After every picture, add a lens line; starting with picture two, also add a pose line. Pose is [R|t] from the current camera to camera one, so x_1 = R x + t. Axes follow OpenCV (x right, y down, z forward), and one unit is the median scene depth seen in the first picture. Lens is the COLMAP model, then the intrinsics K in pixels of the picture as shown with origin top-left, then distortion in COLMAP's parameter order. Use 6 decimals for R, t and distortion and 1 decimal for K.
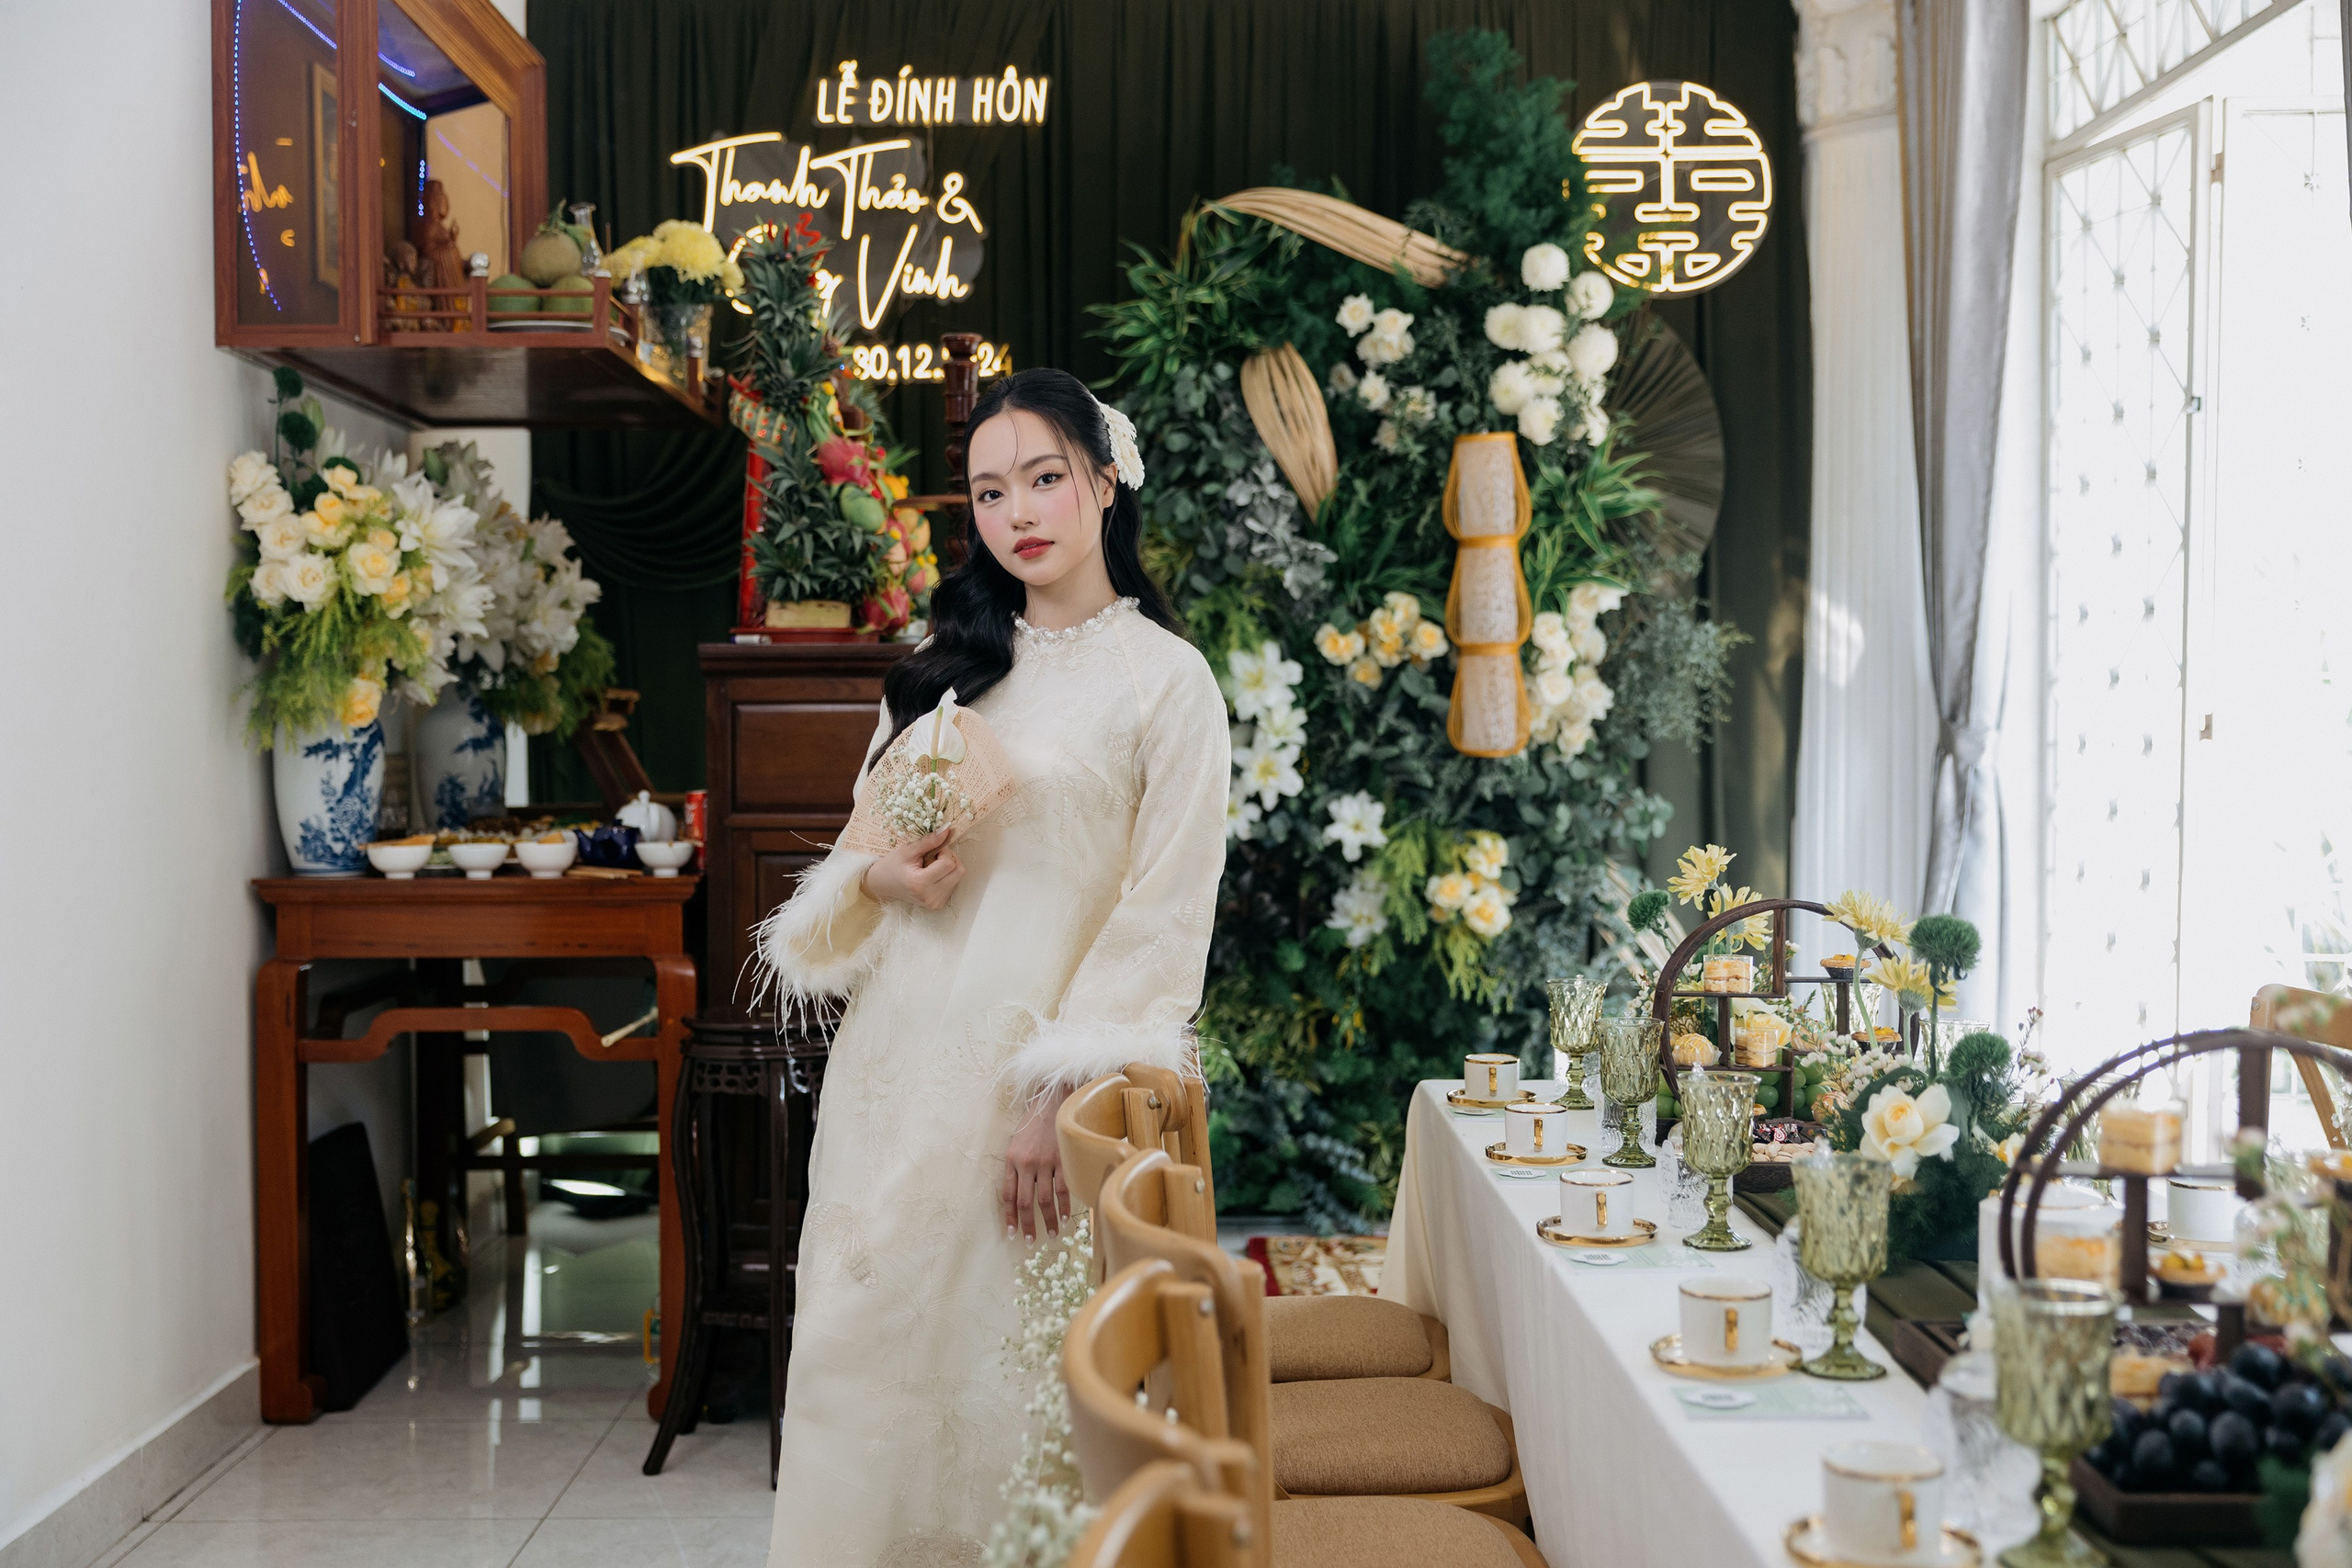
lens RADIAL K [[2703.2, 0, 1155.3], [0, 2703.2, 796.5], [0, 0, 1]] dist [0.017125, 0.000000]
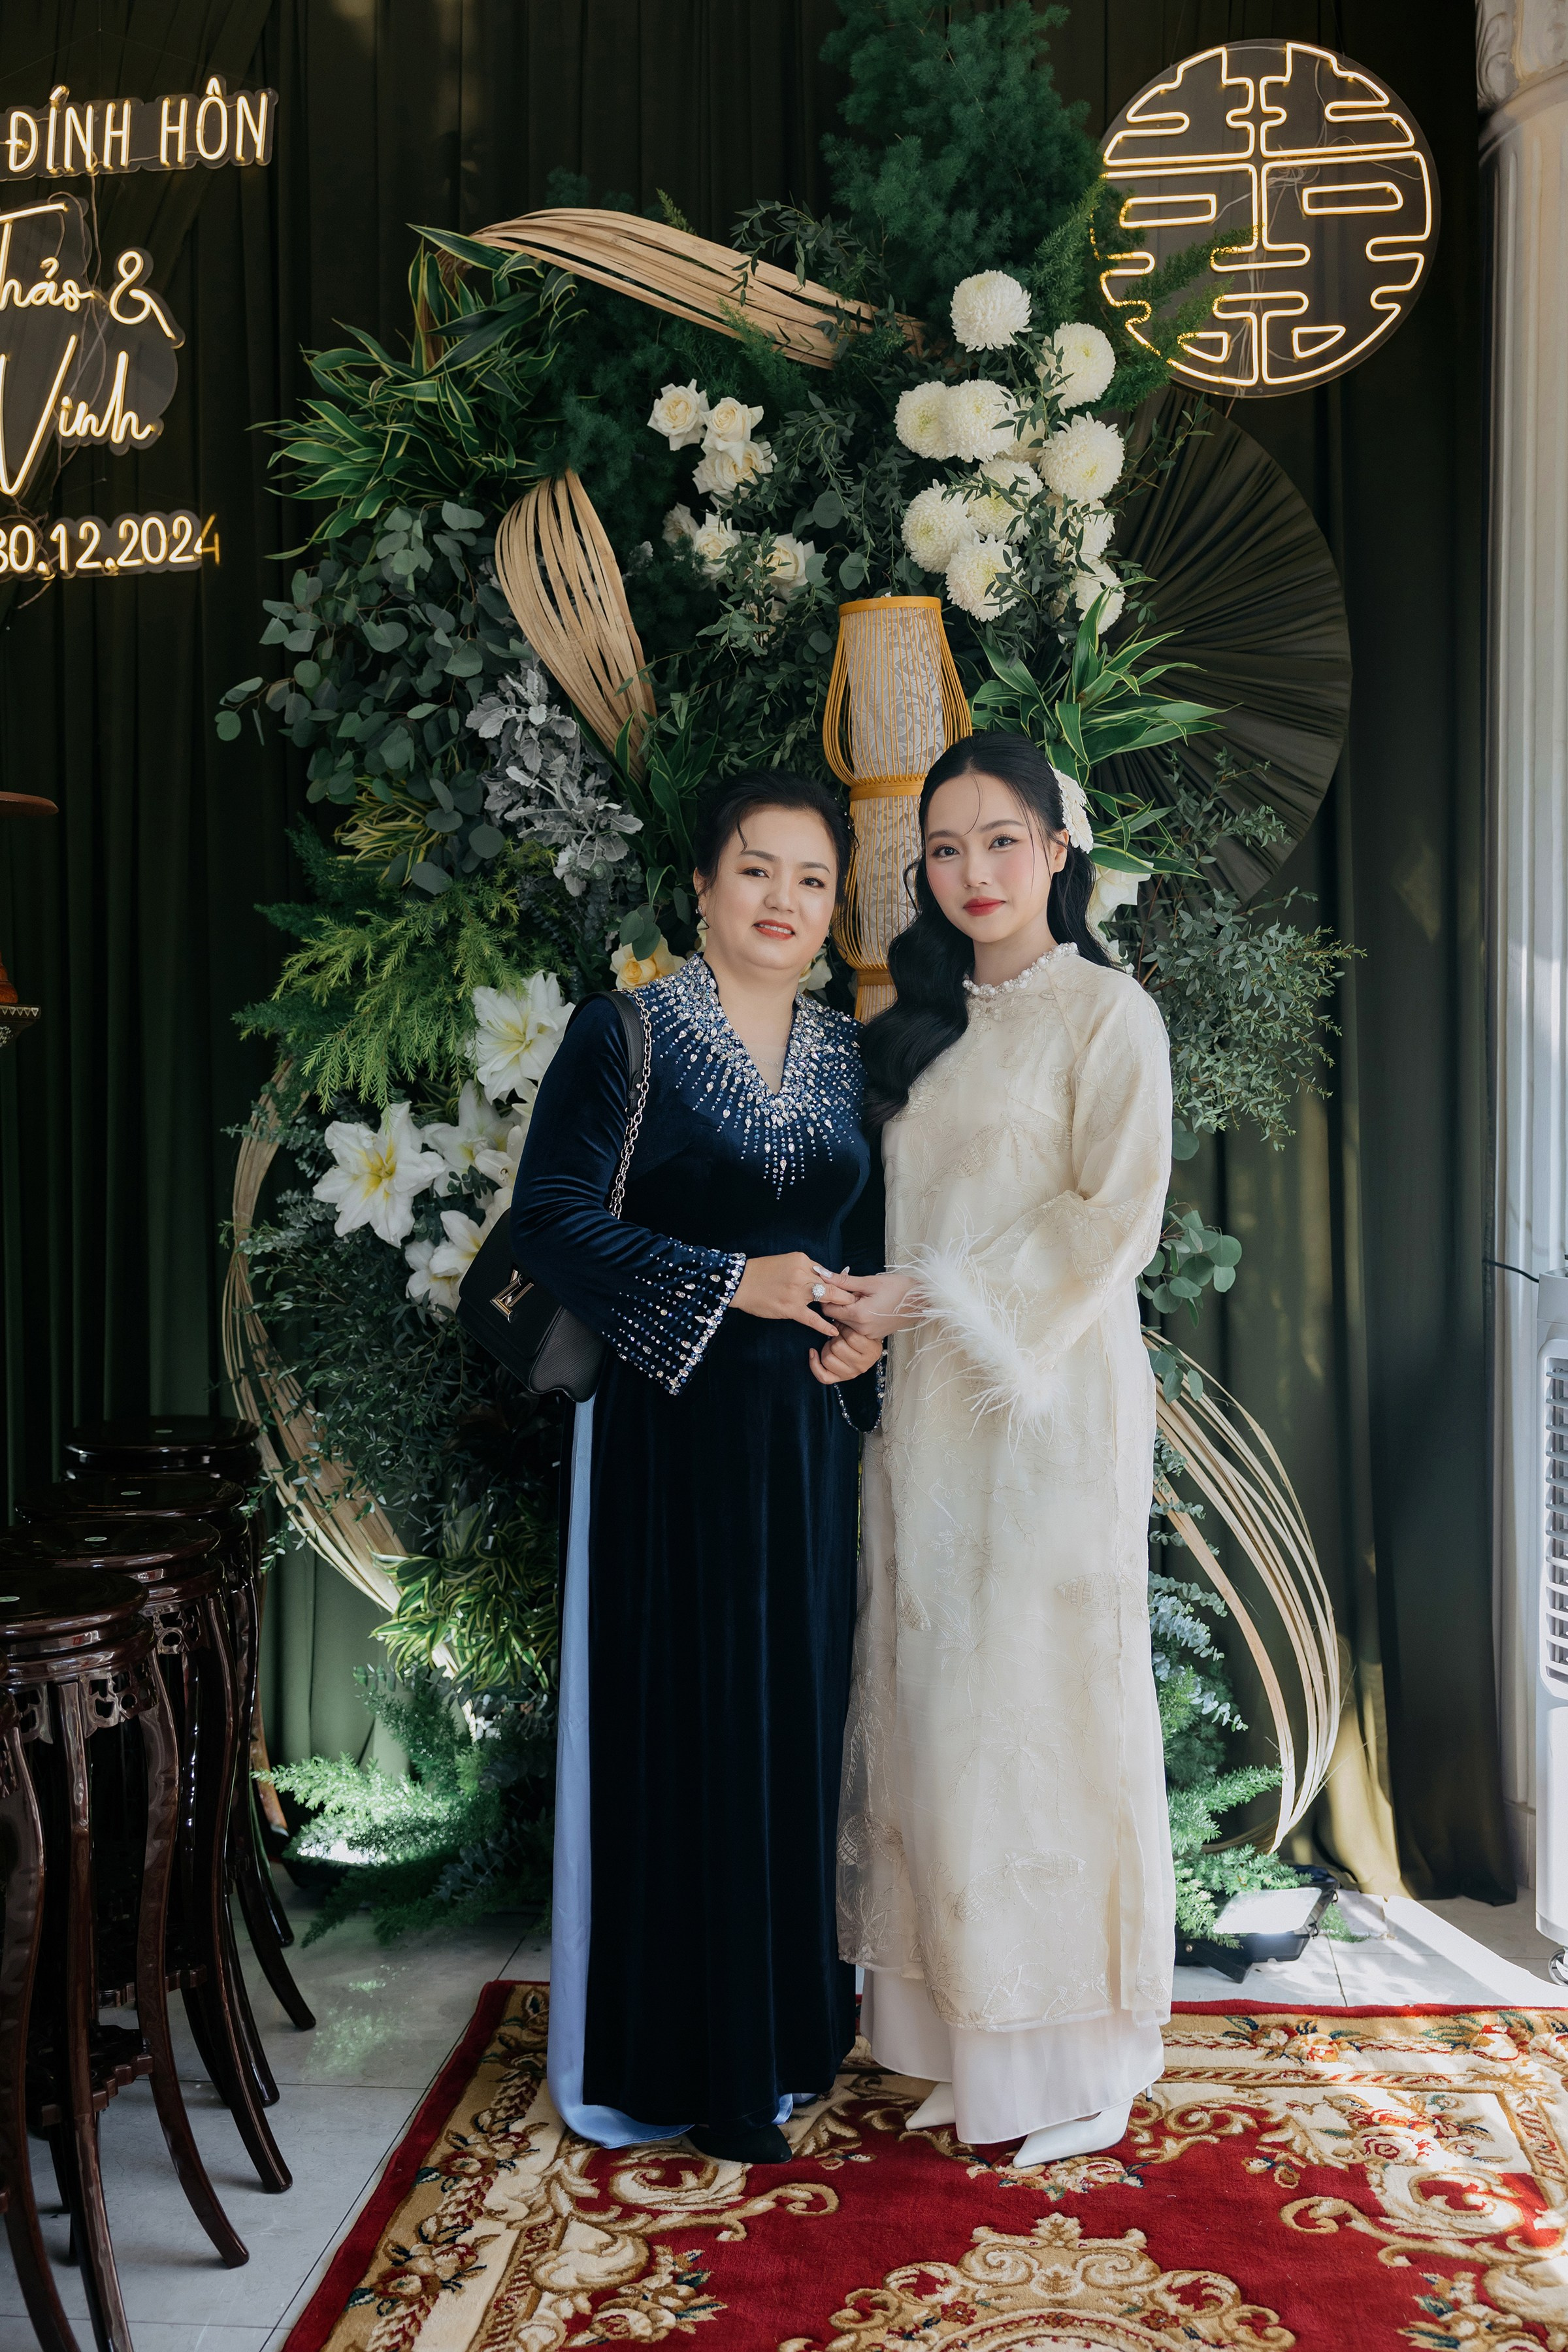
lens RADIAL K [[2473.6, 0, 764.9], [0, 2473.6, 1163.5], [0, 0, 1]] dist [-0.001287, 0.000000]
pose [[0.991293, -0.002352, -0.131653, 0.163507], [0.004588, 0.999850, 0.016684, -0.023627], [0.131594, -0.017143, 0.991155, 0.465620]]
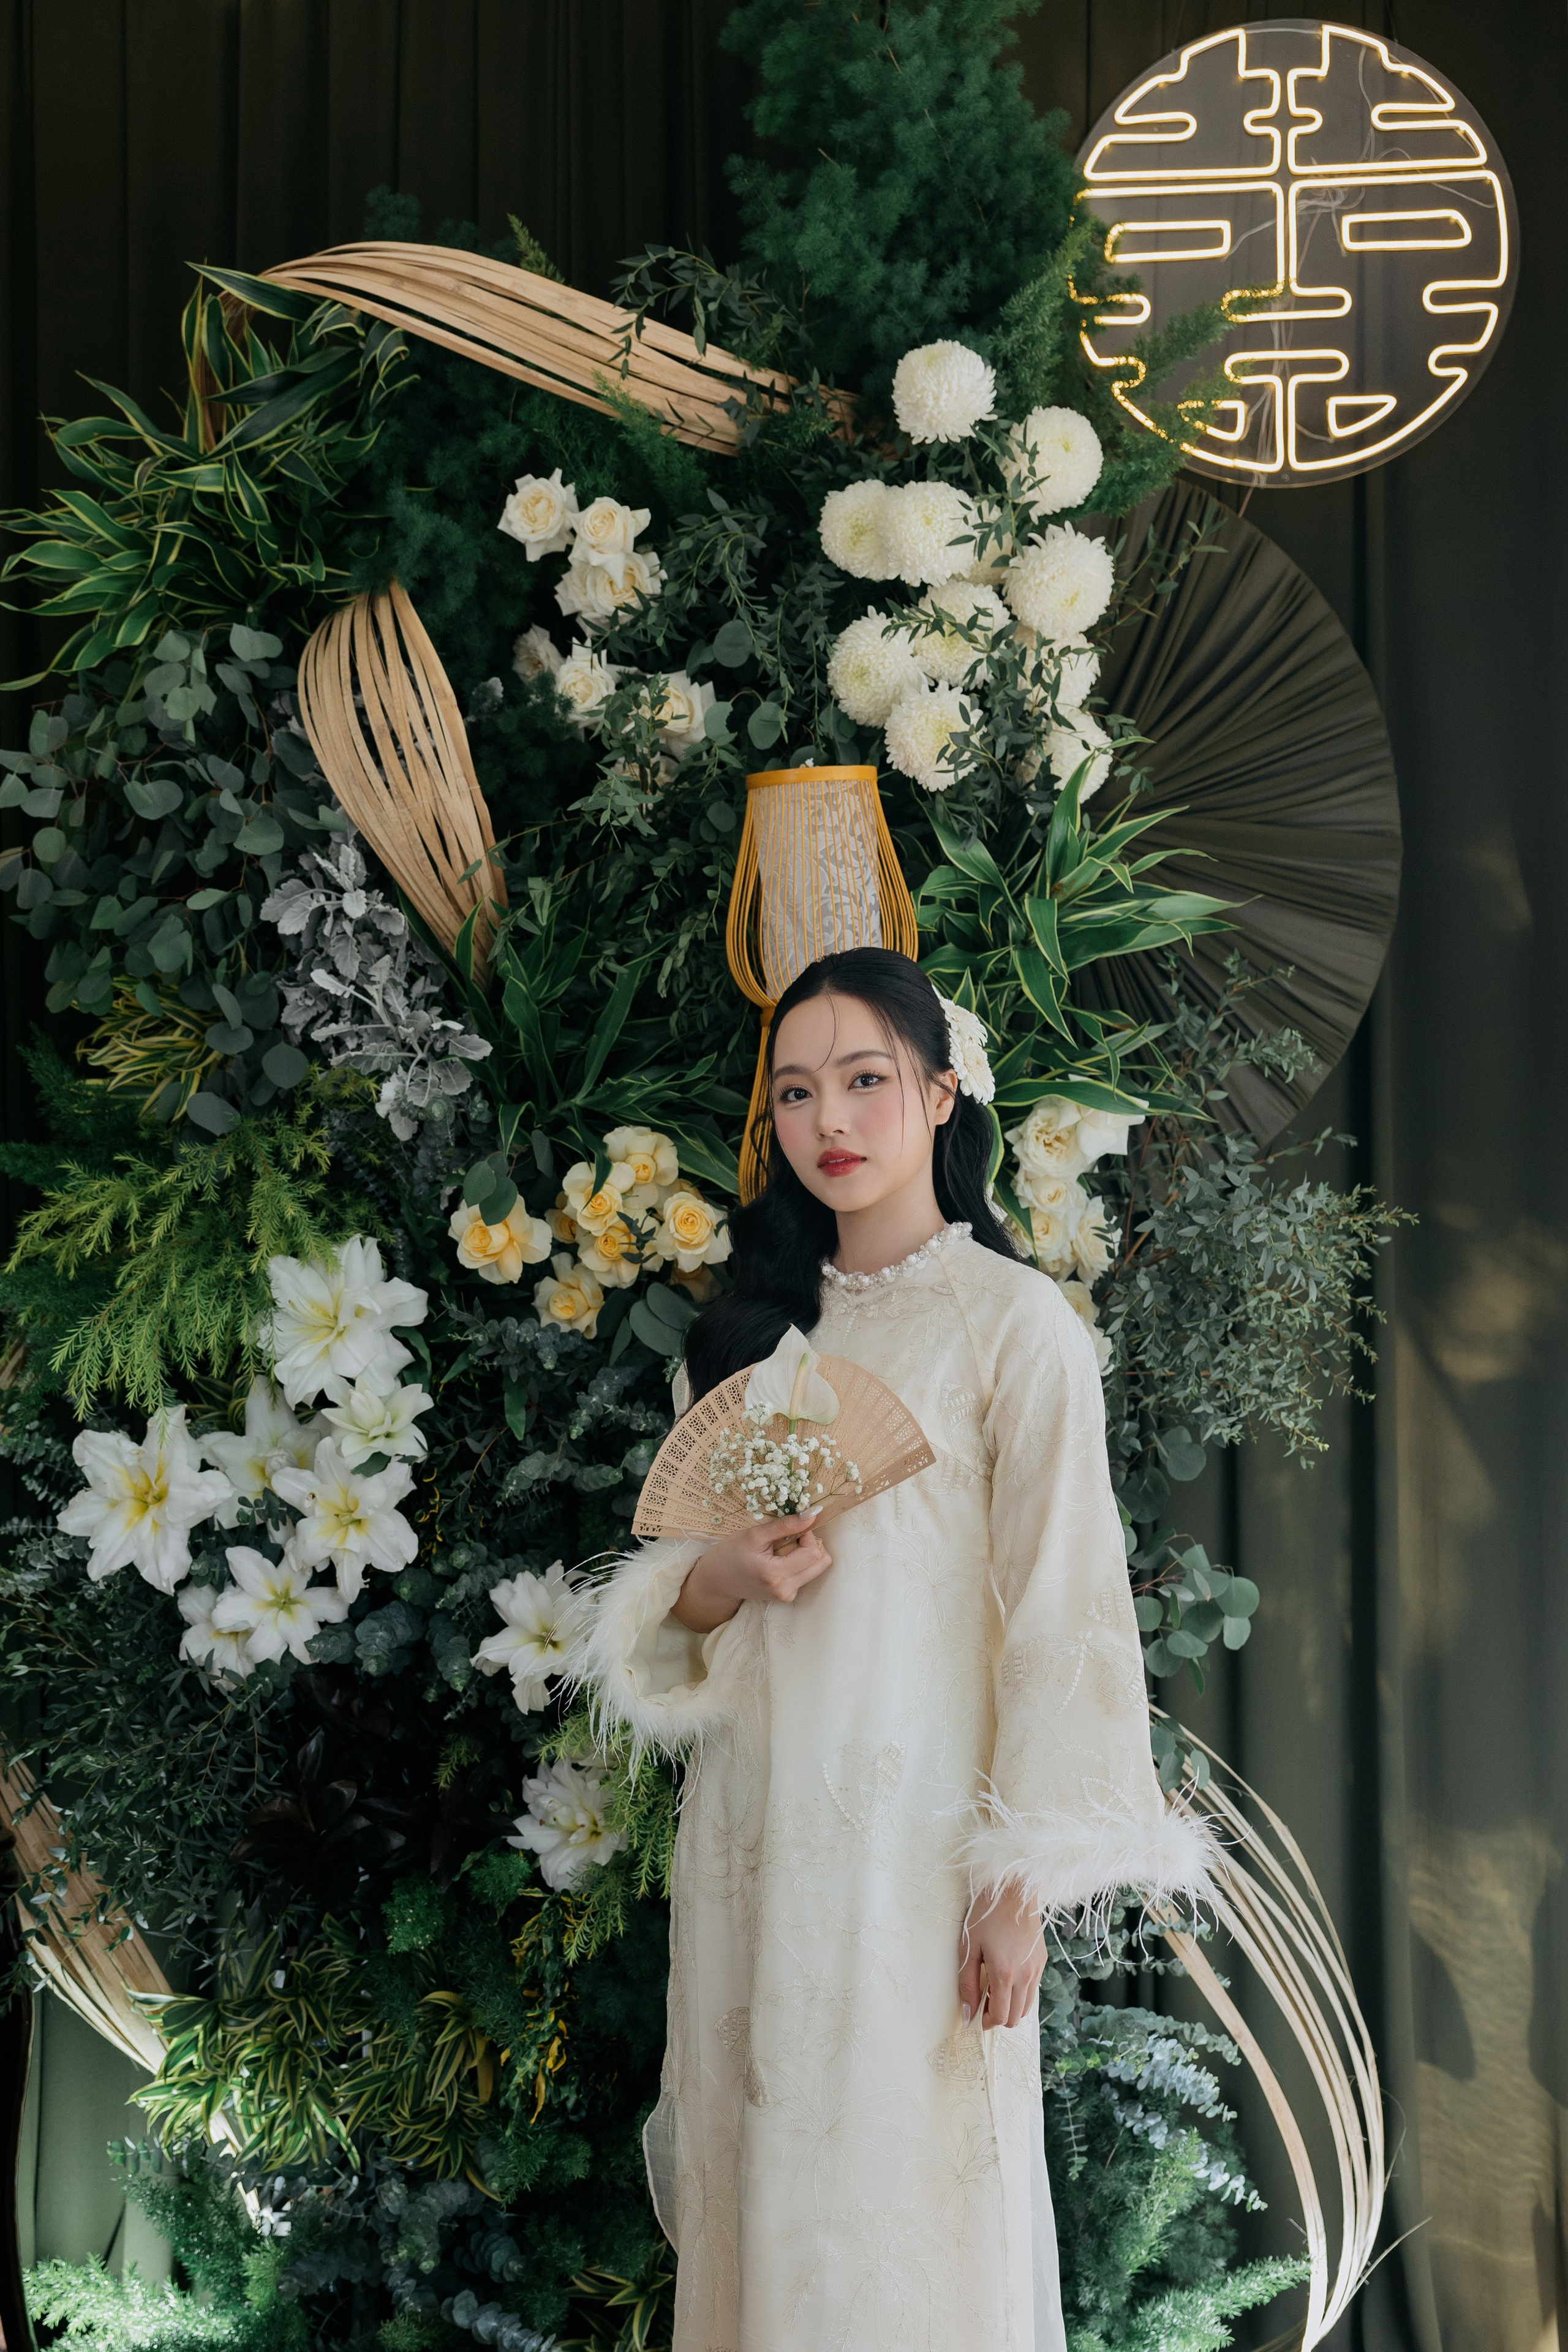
lens RADIAL K [[3598.8, 0, 731.1], [0, 3598.8, 1488.4], [0, 0, 1]] dist [0.012037, 0.000000]
pose [[0.996381, -0.000665, -0.084994, 0.157906], [0.002991, 0.999624, 0.027245, -0.030741], [0.084944, -0.027401, 0.996009, 0.395312]]
